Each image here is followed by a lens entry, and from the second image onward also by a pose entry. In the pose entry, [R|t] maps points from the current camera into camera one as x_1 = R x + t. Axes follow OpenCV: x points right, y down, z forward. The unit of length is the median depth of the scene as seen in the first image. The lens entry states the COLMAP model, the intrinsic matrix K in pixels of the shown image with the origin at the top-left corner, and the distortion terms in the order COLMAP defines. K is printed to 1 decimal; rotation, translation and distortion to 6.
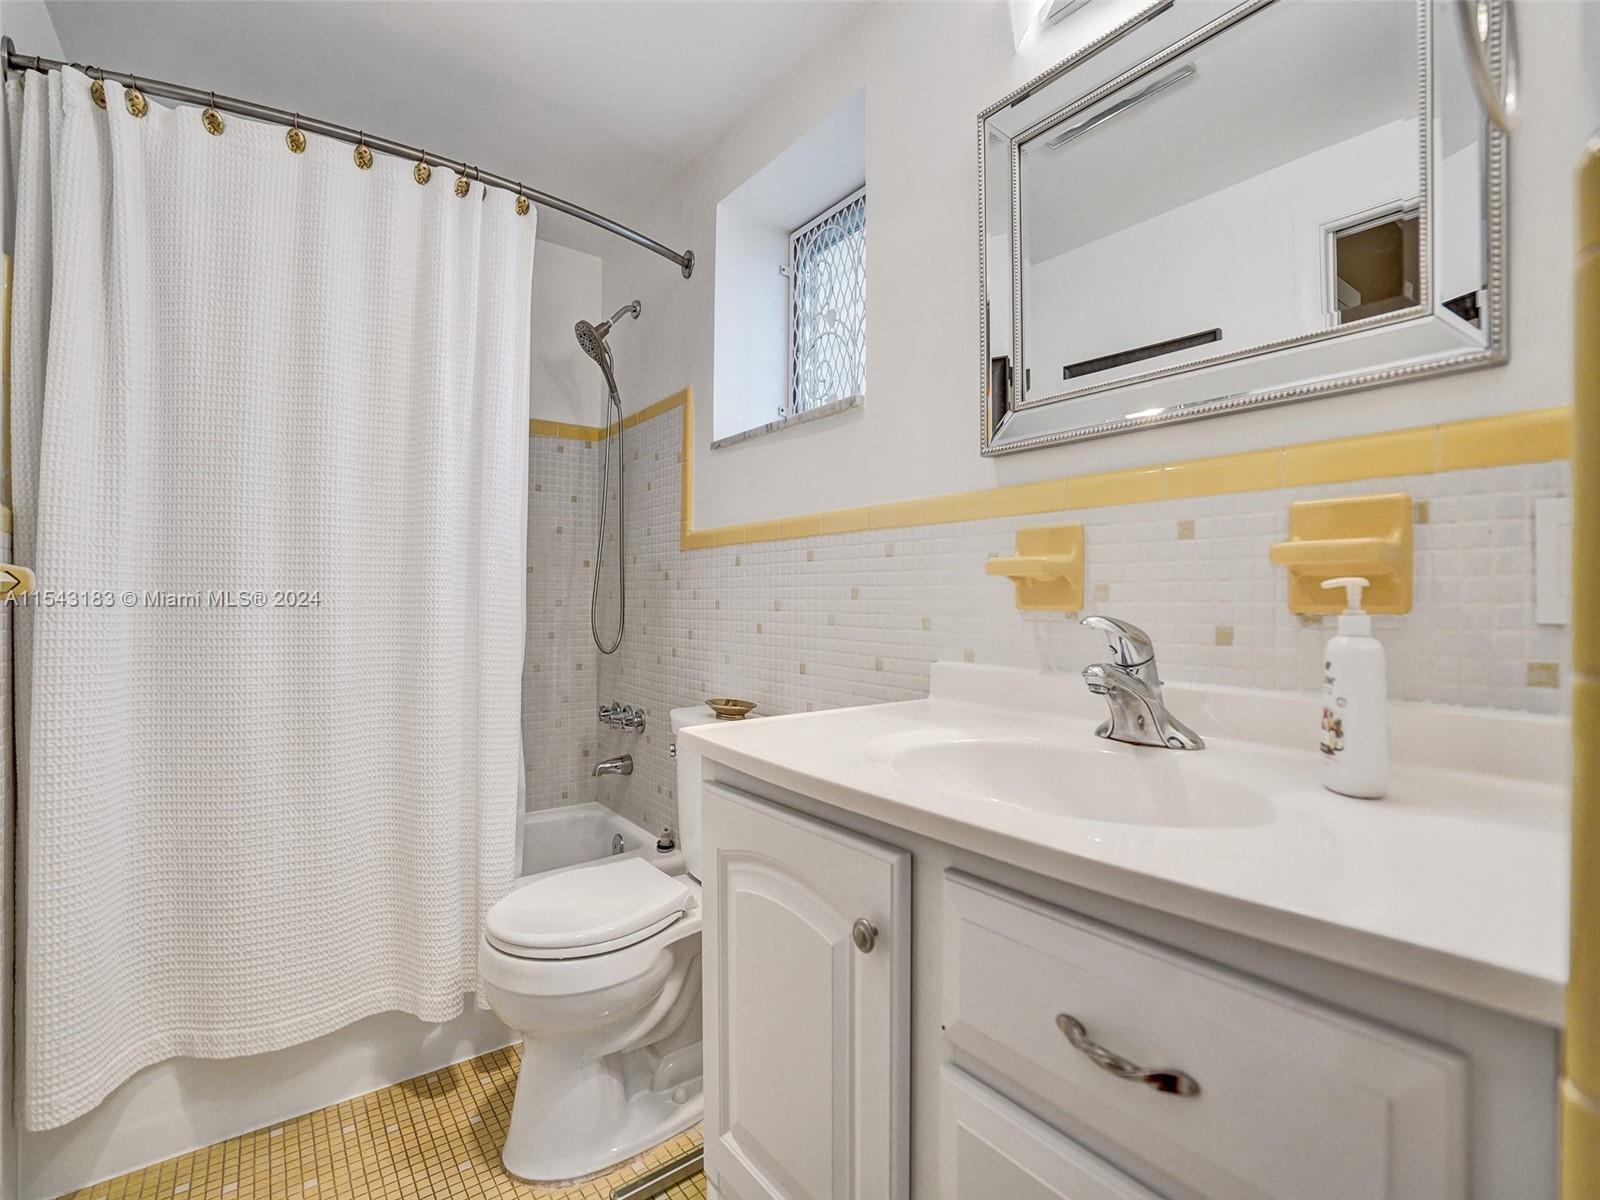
lens RADIAL K [[744.2, 0, 810.8], [0, 744.2, 600.1], [0, 0, 1]] dist [-0.045178, 0.013598]
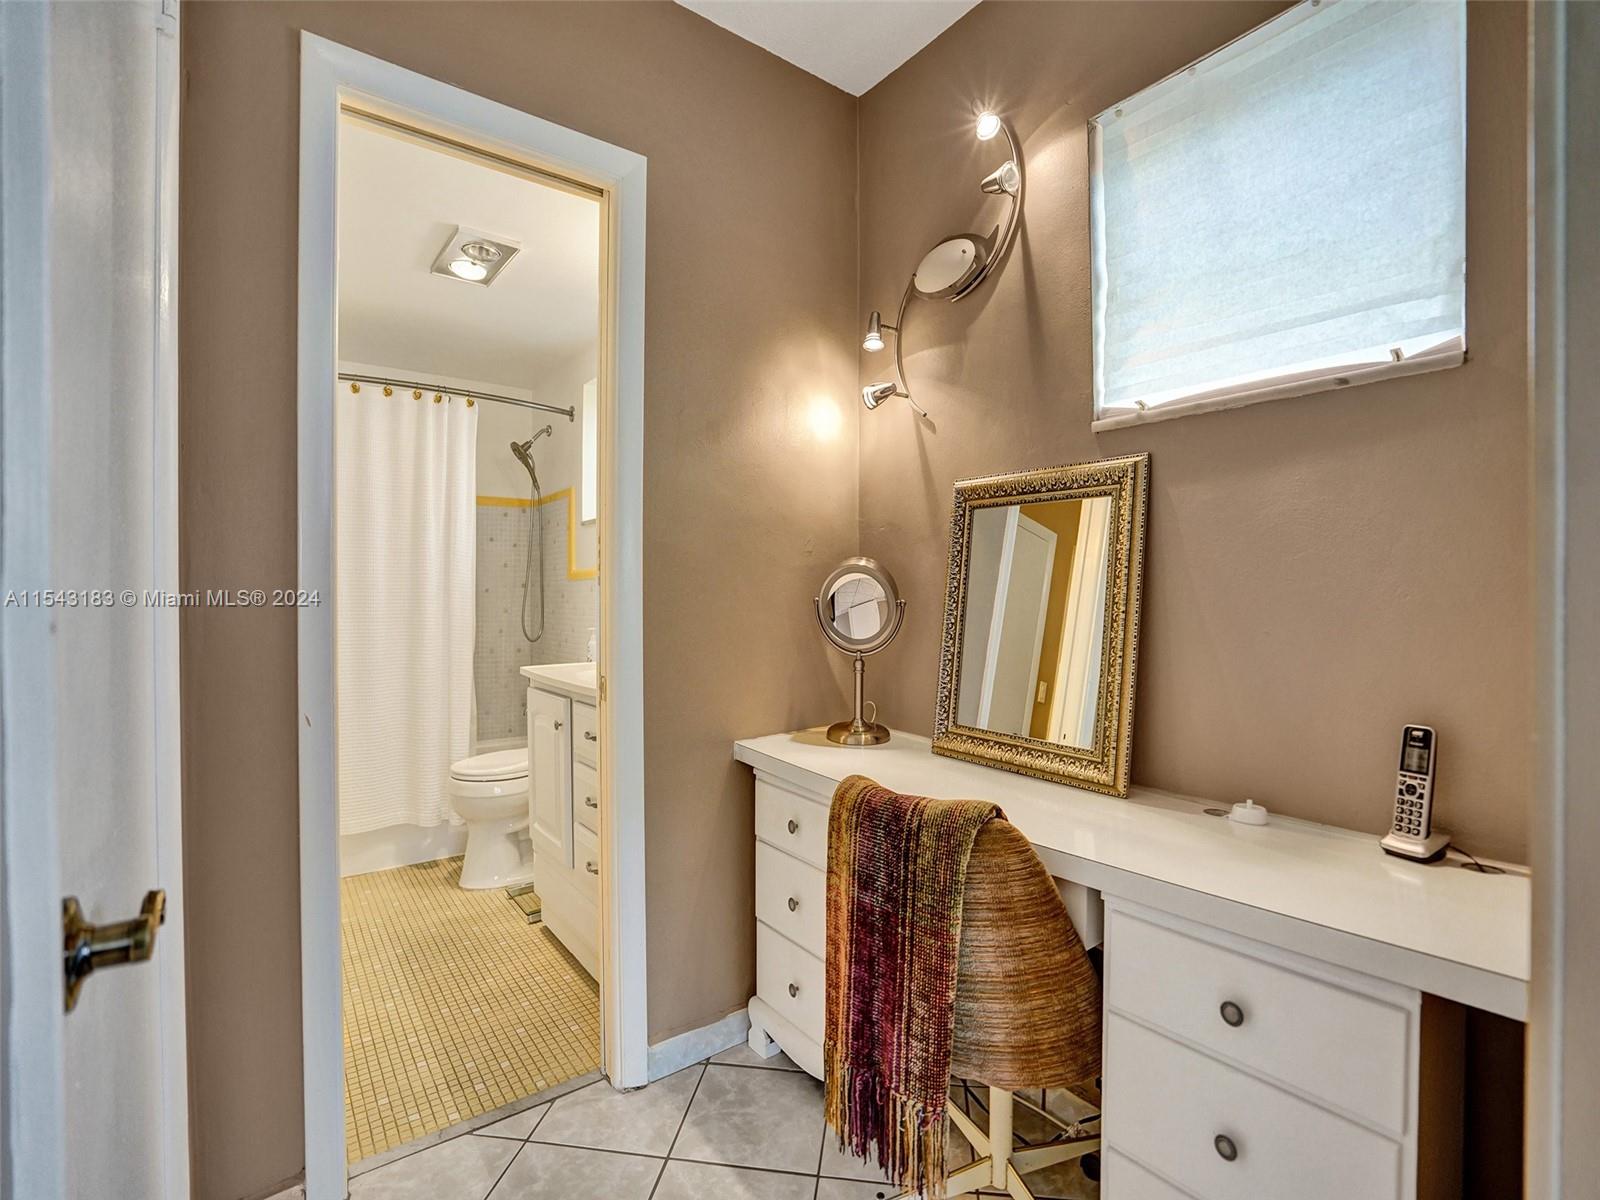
lens RADIAL K [[744.2, 0, 797.8], [0, 744.2, 604.6], [0, 0, 1]] dist [-0.045178, 0.013598]
pose [[0.999872, -0.002250, -0.015838, 0.476911], [0.002411, 0.999946, 0.010155, -0.036079], [0.015814, -0.010192, 0.999823, -0.884152]]
